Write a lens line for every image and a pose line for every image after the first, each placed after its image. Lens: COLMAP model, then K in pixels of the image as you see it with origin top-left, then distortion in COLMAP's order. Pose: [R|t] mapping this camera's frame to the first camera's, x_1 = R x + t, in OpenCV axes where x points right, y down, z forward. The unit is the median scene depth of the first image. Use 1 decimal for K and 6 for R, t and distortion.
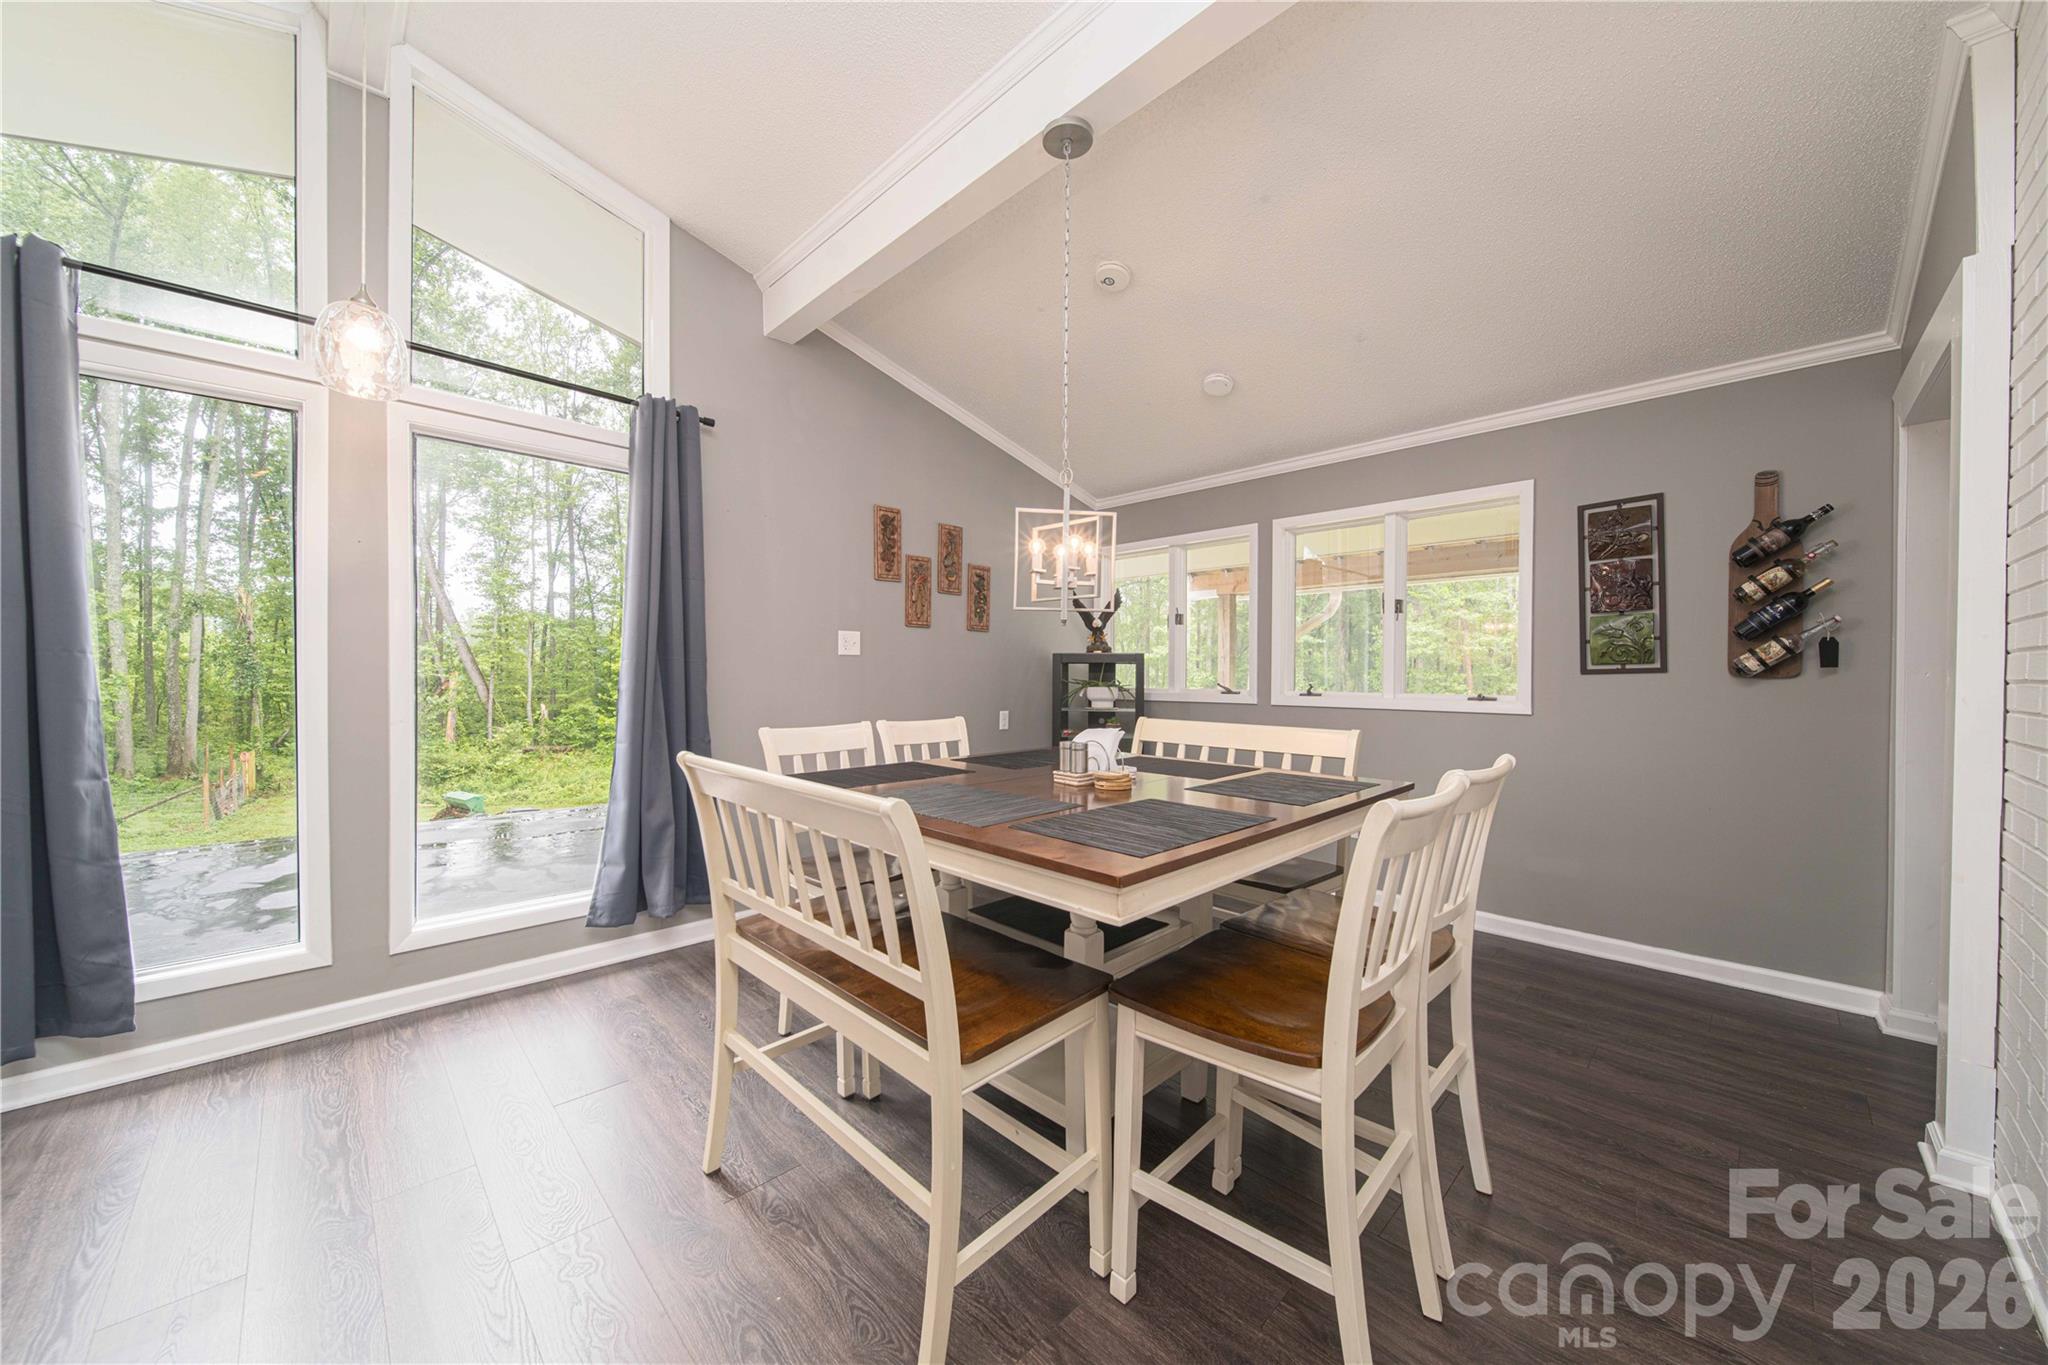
lens RADIAL K [[718.5, 0, 1030.0], [0, 718.5, 682.2], [0, 0, 1]] dist [-0.001606, -0.000141]
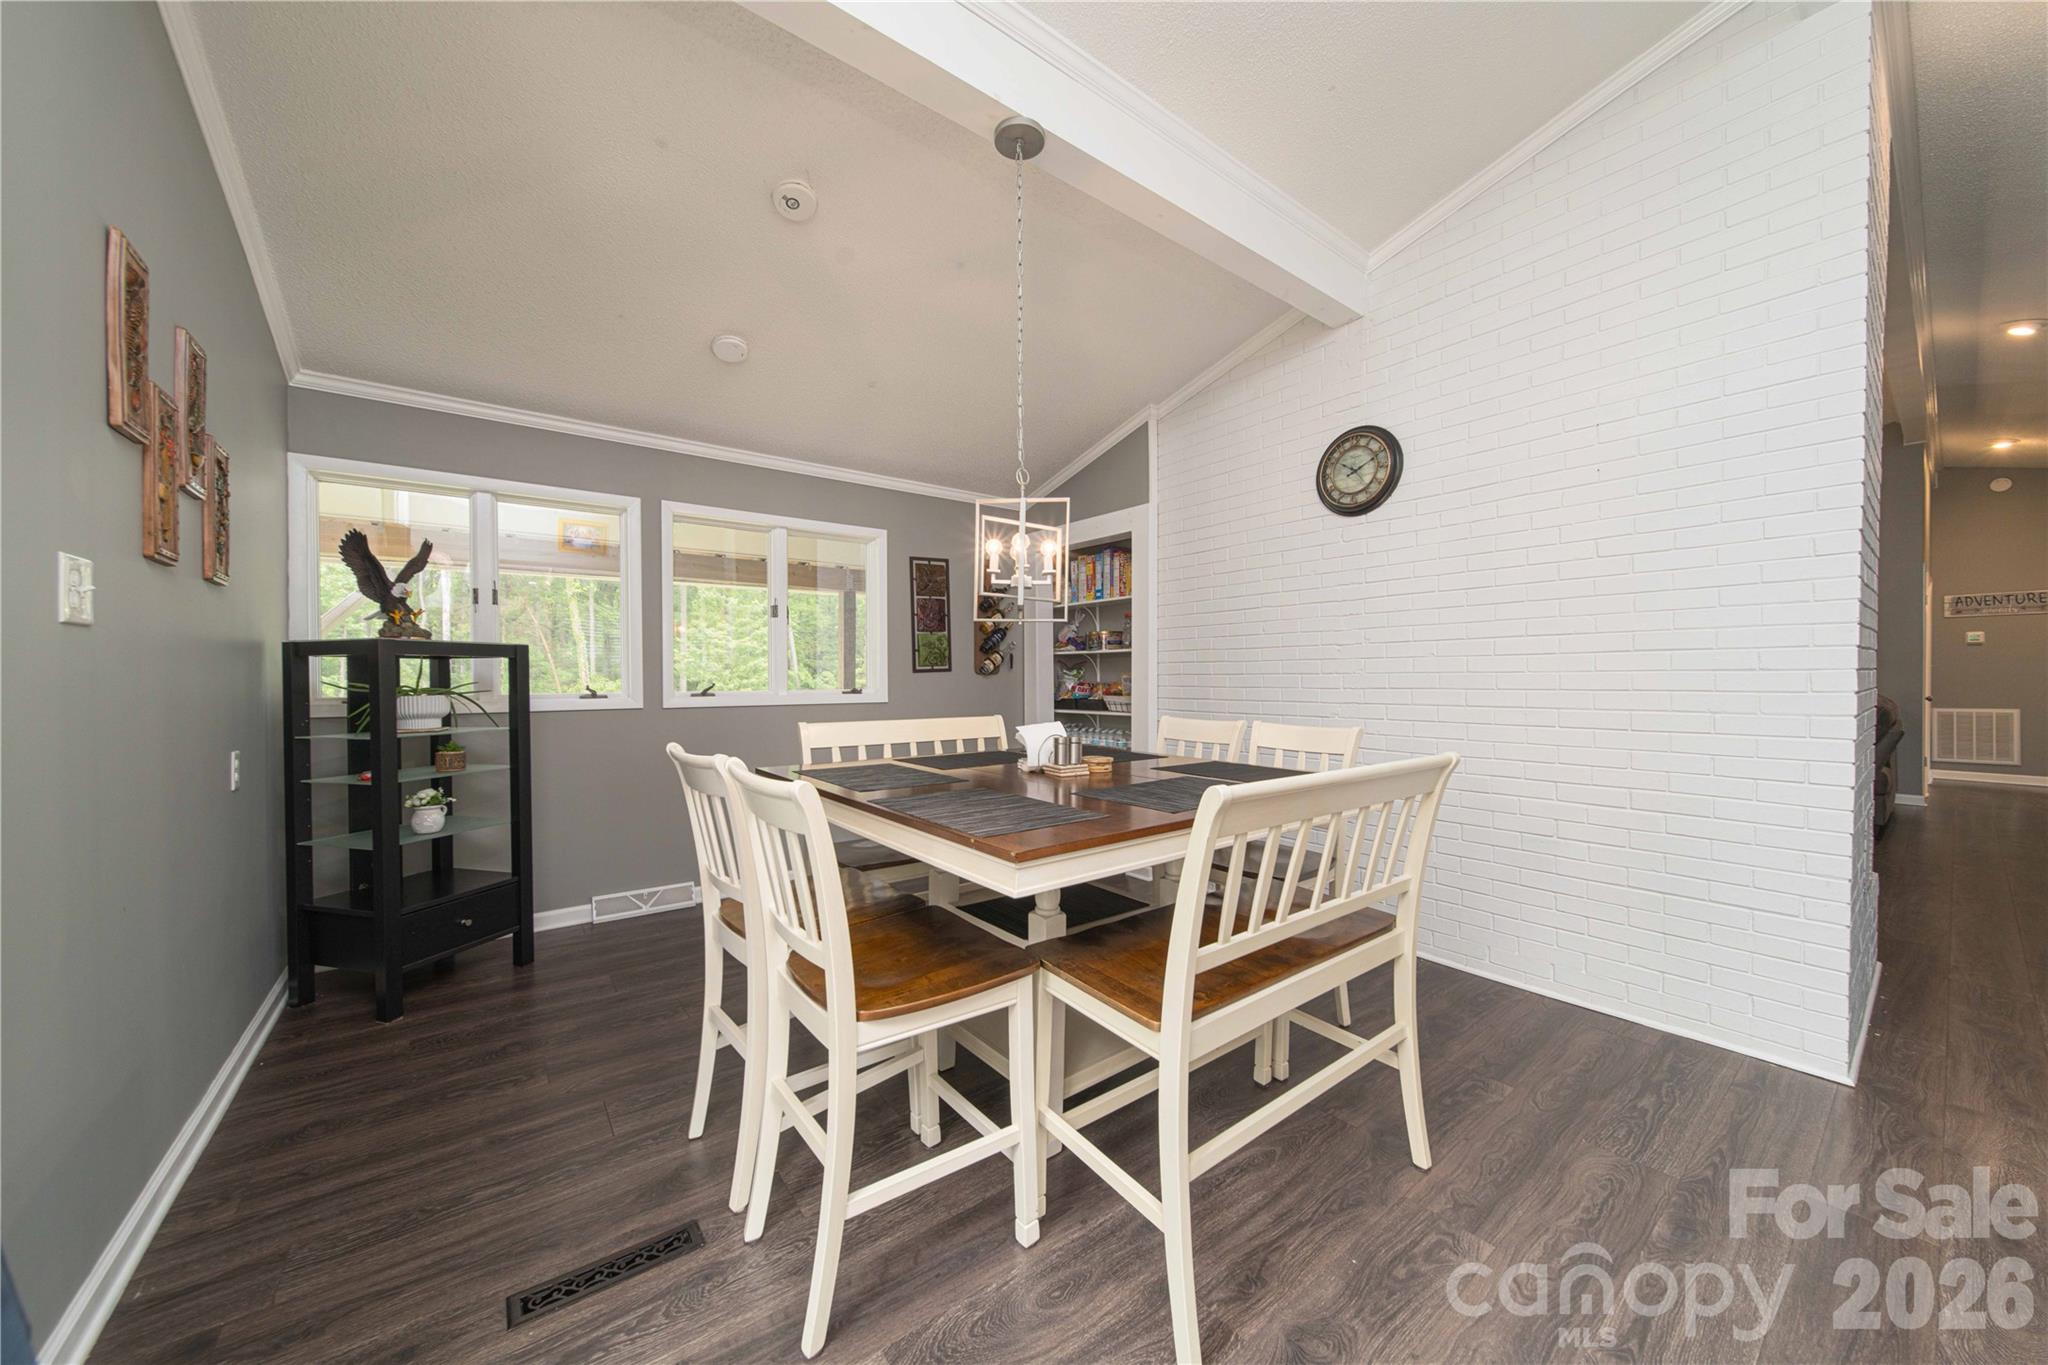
lens RADIAL K [[709.3, 0, 1021.3], [0, 709.3, 684.0], [0, 0, 1]] dist [0.016286, -0.000037]
pose [[0.134258, -0.021706, 0.990709, -0.652132], [0.014159, 0.999700, 0.019984, -0.012783], [-0.990845, 0.011344, 0.134525, 0.598231]]
